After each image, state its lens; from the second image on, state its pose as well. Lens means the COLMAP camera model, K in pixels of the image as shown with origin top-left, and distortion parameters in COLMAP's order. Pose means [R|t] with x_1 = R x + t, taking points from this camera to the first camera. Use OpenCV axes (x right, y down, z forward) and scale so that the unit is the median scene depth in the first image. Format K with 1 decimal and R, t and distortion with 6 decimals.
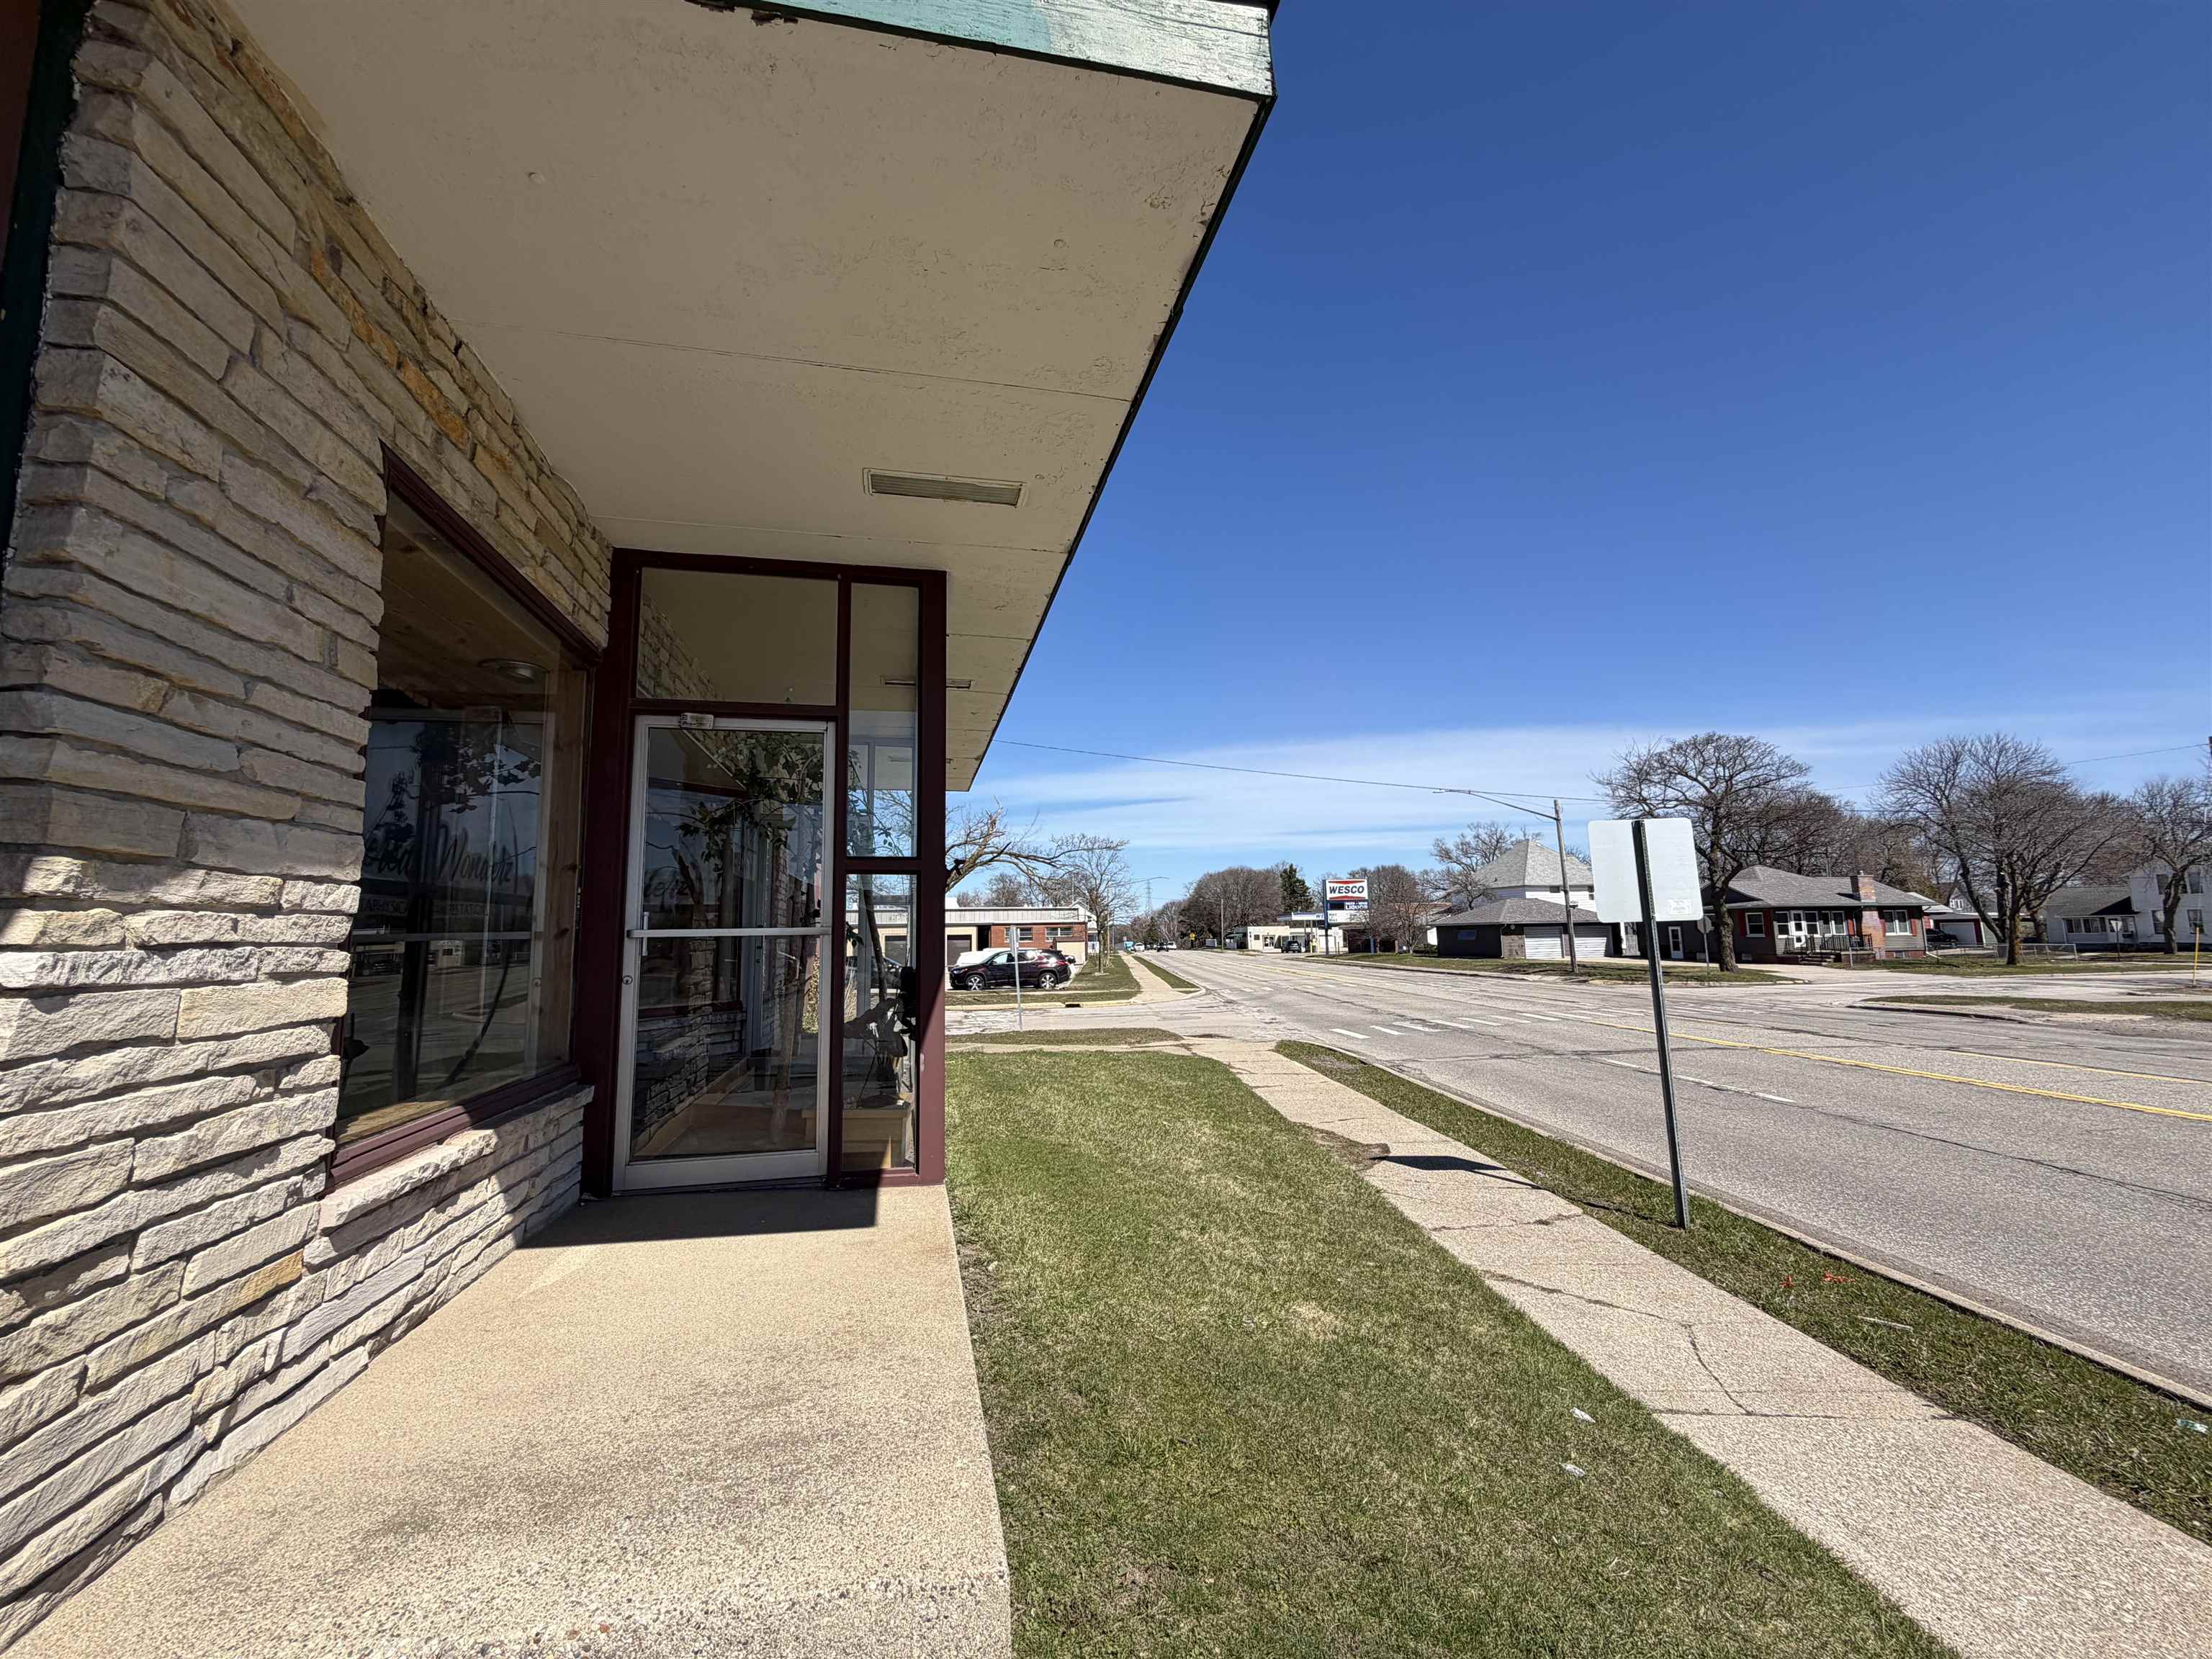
lens RADIAL K [[883.2, 0, 1102.0], [0, 883.2, 825.8], [0, 0, 1]] dist [-0.002898, 0.000271]
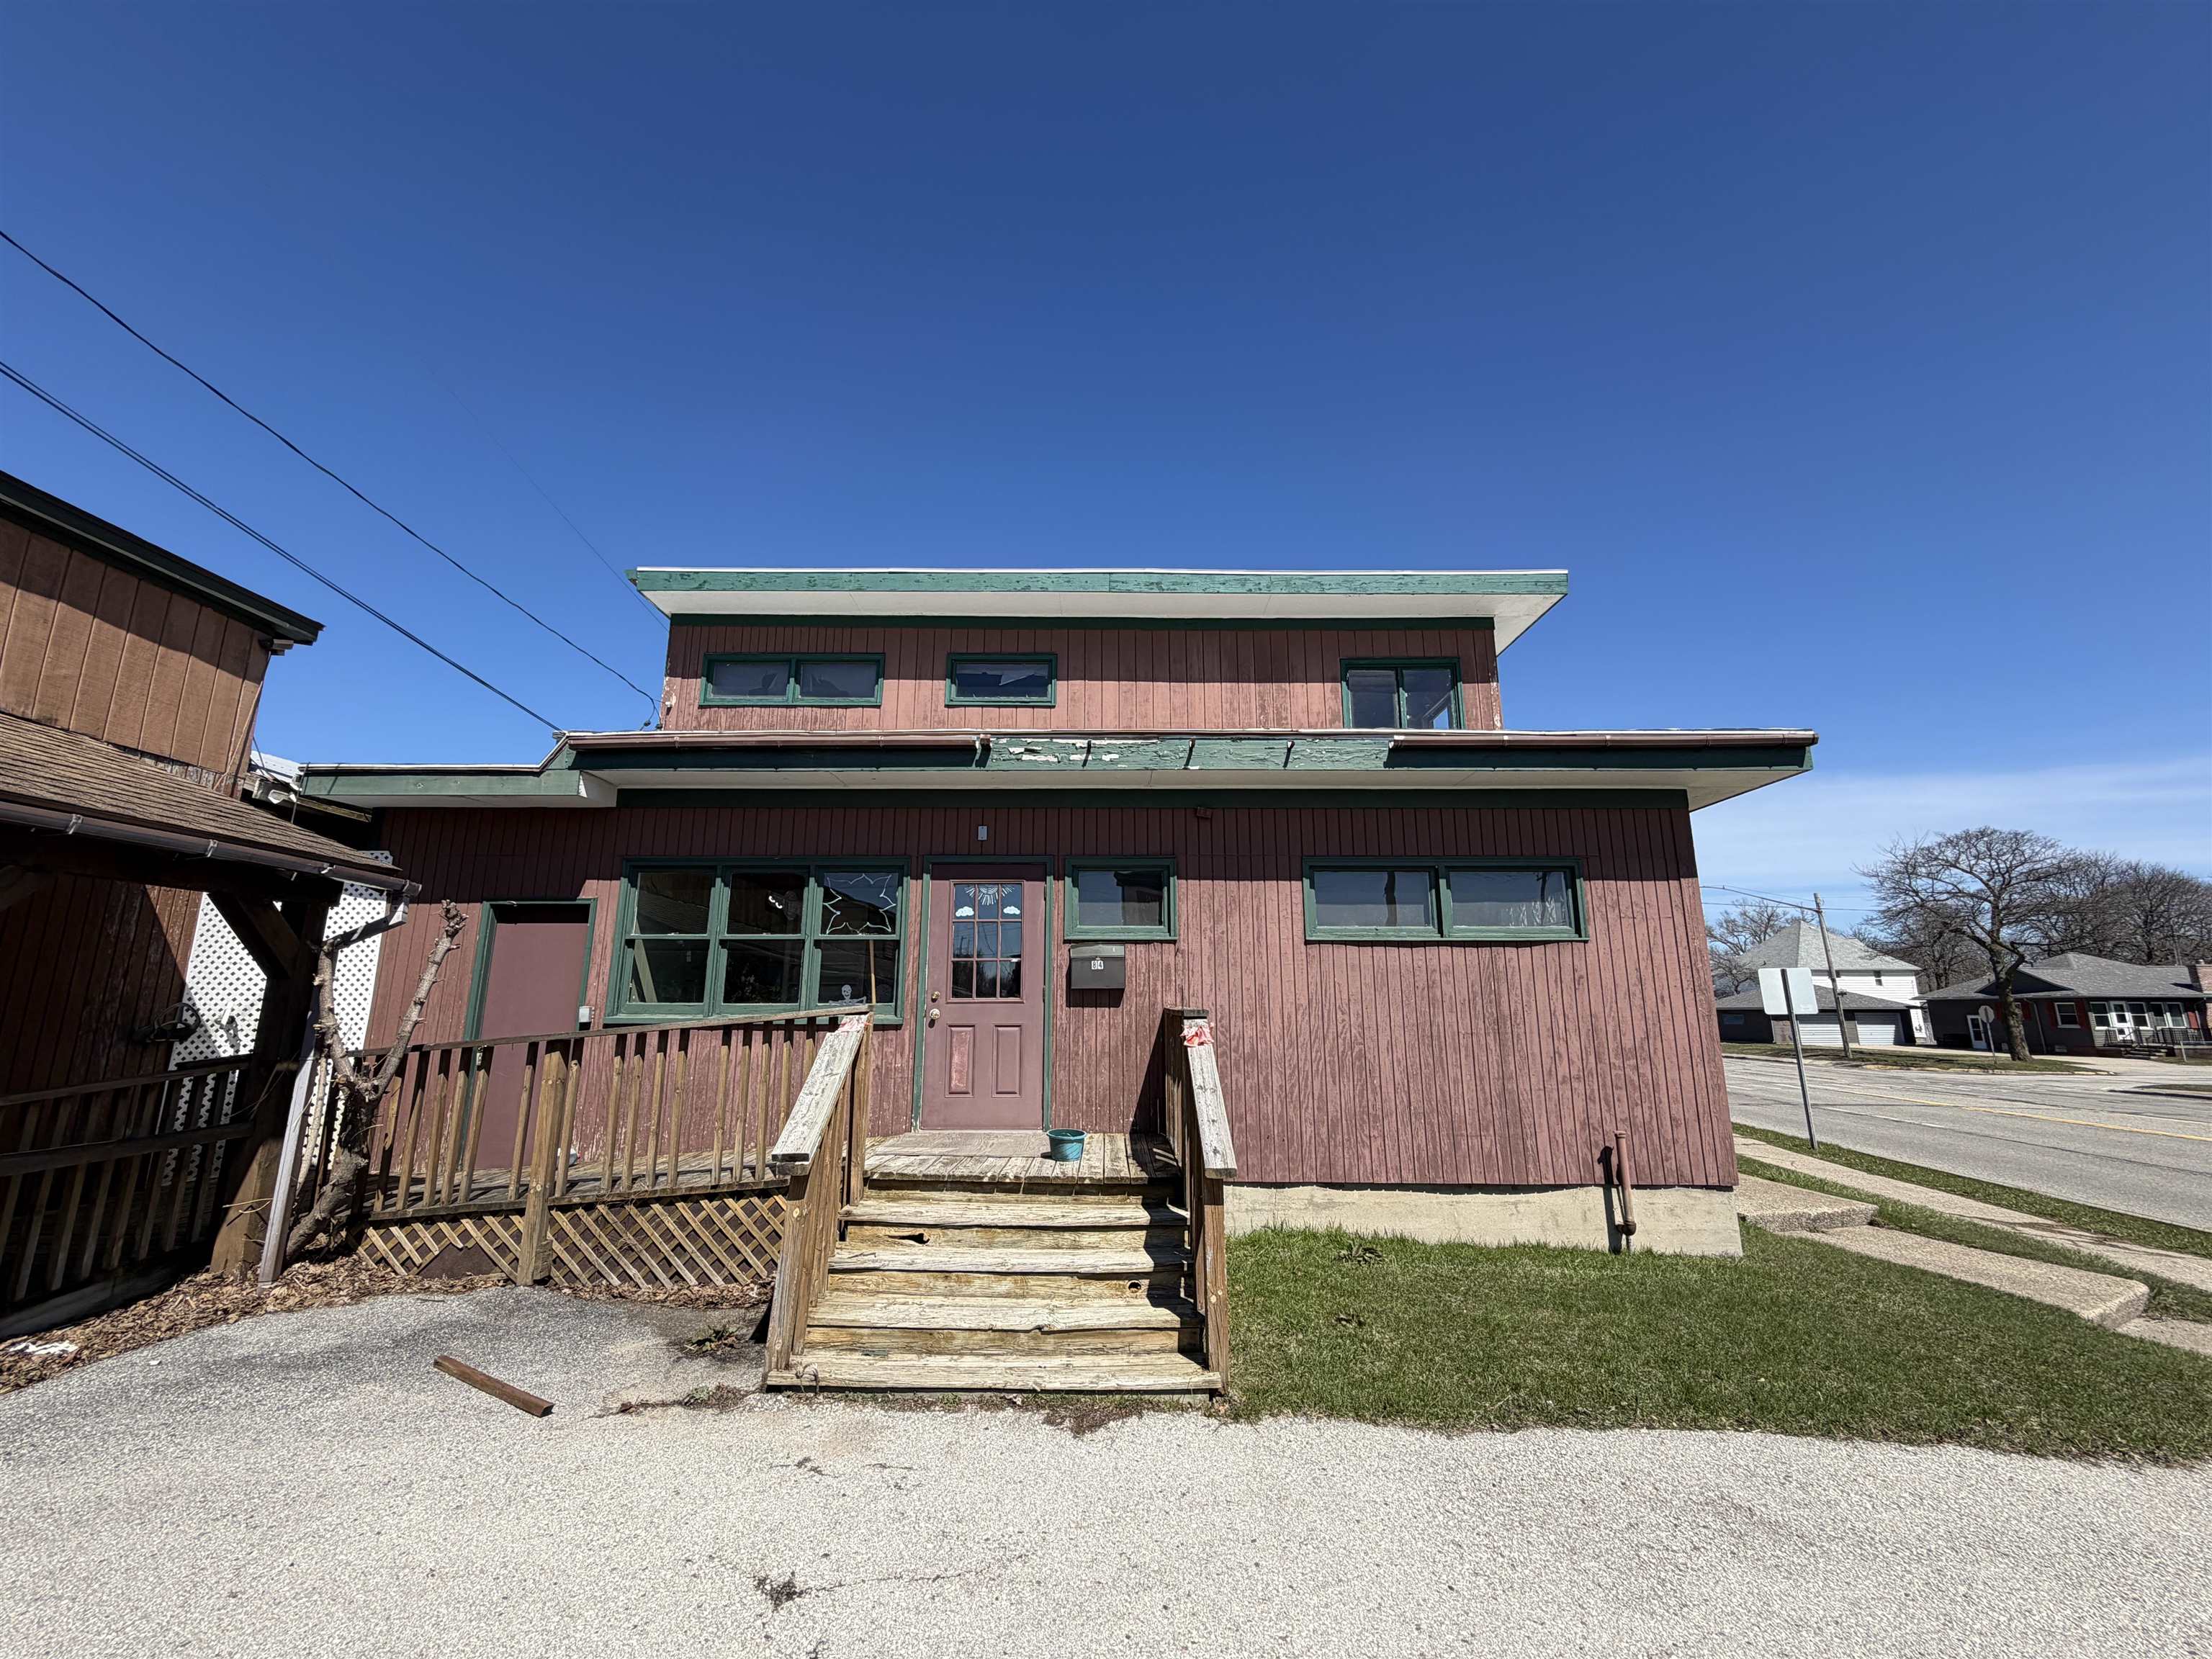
lens RADIAL K [[883.2, 0, 1101.9], [0, 883.2, 831.5], [0, 0, 1]] dist [-0.002898, 0.000271]
pose [[0.973748, -0.026166, -0.226121, -0.070952], [0.008916, 0.996993, -0.076974, -0.024594], [0.227455, 0.072937, 0.971053, -0.200607]]
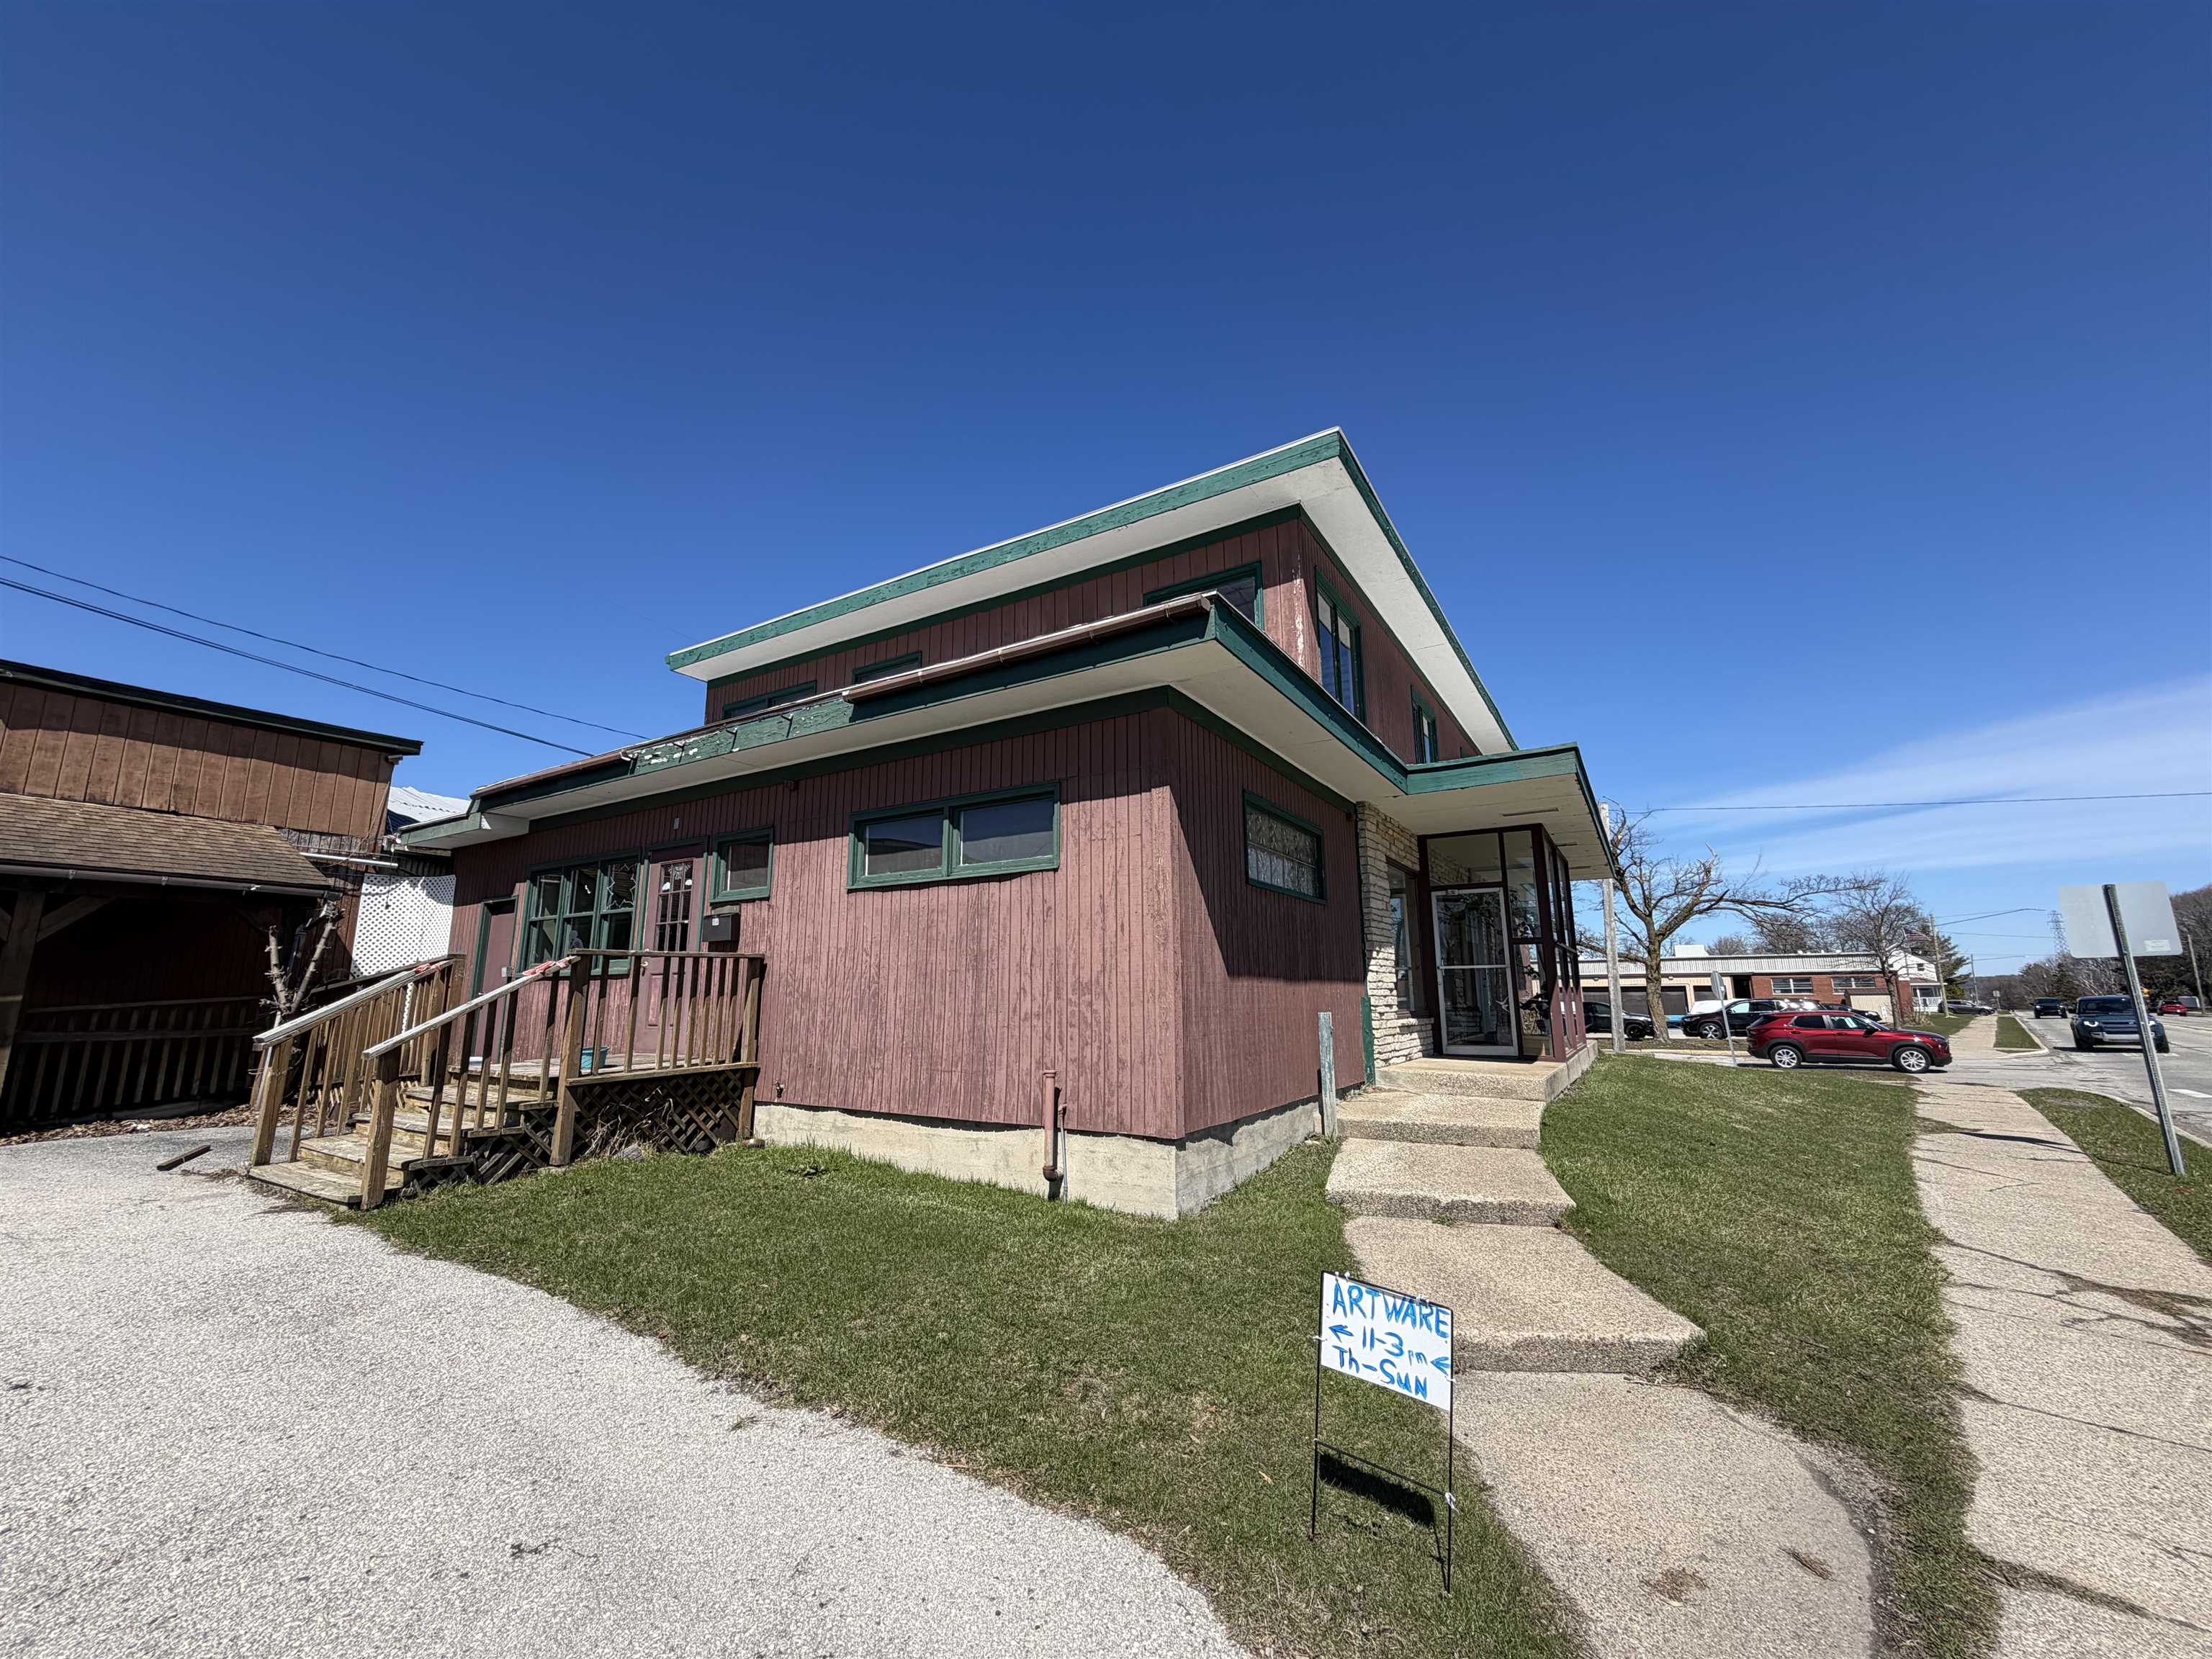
lens RADIAL K [[883.2, 0, 1100.1], [0, 883.2, 831.7], [0, 0, 1]] dist [-0.002898, 0.000271]
pose [[0.714263, -0.116631, -0.690091, 0.054956], [0.080554, 0.993164, -0.084477, -0.012508], [0.695226, 0.004749, 0.718775, -0.140670]]
